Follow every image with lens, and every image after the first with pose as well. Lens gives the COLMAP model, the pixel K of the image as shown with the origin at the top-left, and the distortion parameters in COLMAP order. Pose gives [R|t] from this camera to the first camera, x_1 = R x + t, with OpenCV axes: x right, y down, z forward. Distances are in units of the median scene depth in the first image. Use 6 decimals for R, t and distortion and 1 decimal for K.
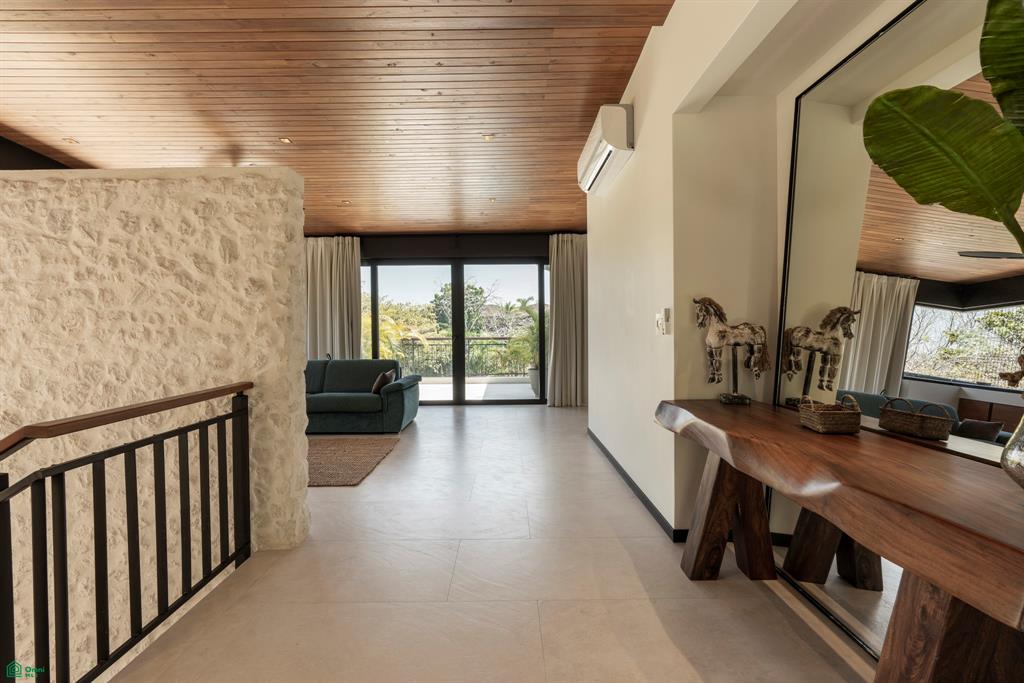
lens RADIAL K [[458.7, 0, 510.7], [0, 458.7, 339.0], [0, 0, 1]] dist [-0.010292, 0.006998]
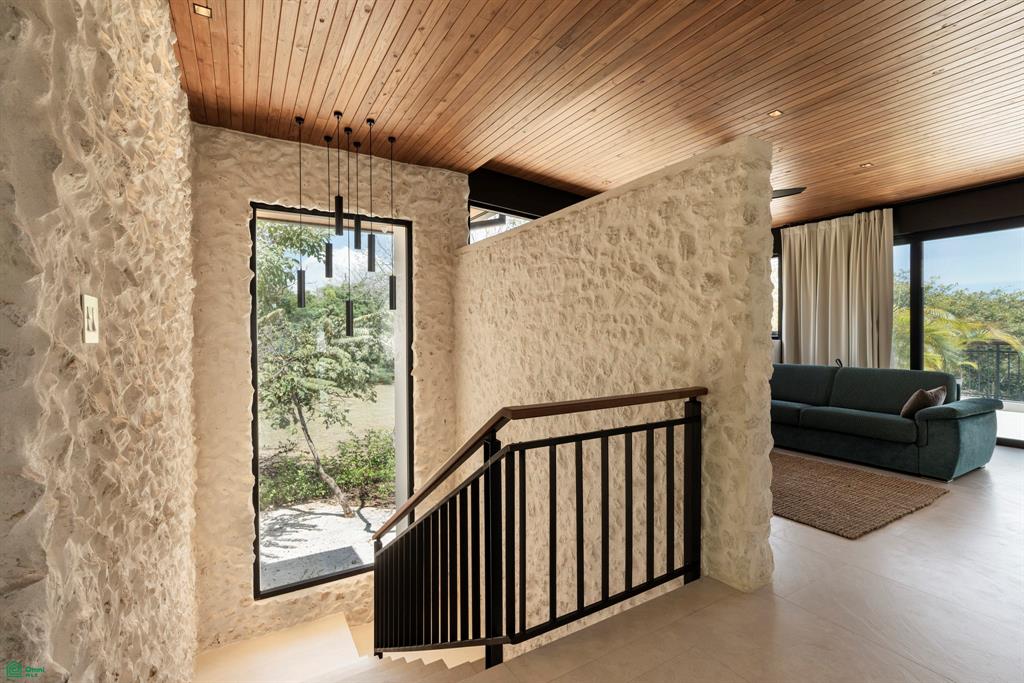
lens RADIAL K [[458.7, 0, 510.7], [0, 458.7, 339.0], [0, 0, 1]] dist [-0.010292, 0.006998]
pose [[0.505951, 0.013978, -0.862449, 0.019843], [-0.013811, 0.999872, 0.008104, -0.004604], [0.862451, 0.007811, 0.506080, 0.205720]]
